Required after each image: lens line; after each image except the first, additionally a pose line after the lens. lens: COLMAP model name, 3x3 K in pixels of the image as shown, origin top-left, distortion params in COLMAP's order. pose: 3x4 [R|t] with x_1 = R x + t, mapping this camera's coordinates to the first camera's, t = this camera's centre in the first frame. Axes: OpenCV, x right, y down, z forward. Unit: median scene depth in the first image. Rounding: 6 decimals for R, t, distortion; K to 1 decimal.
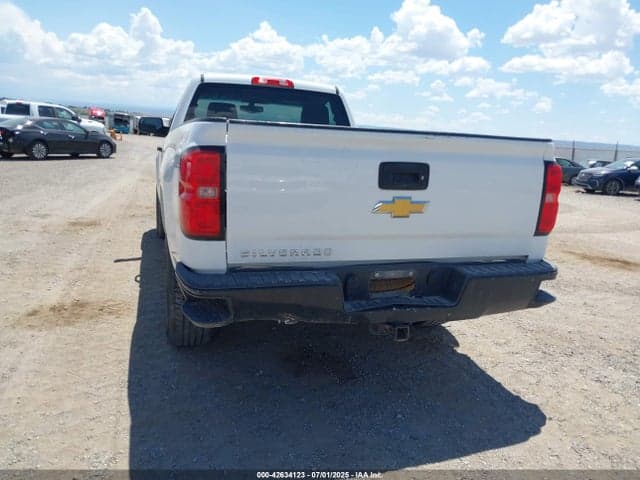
lens RADIAL K [[434.8, 0, 317.8], [0, 434.8, 259.8], [0, 0, 1]] dist [0.048373, -0.063159]
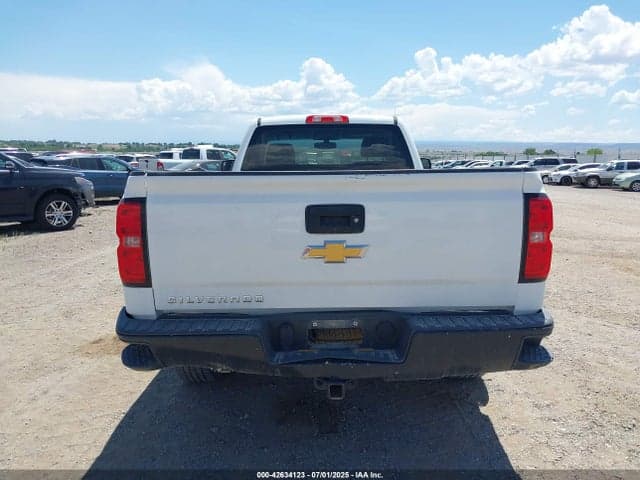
lens RADIAL K [[447.4, 0, 355.8], [0, 447.4, 262.0], [0, 0, 1]] dist [0.004395, -0.002804]
pose [[0.959852, -0.000661, -0.280507, 0.437874], [-0.014807, 0.998484, -0.053018, -0.044094], [0.280117, 0.055043, 0.958387, 0.092227]]
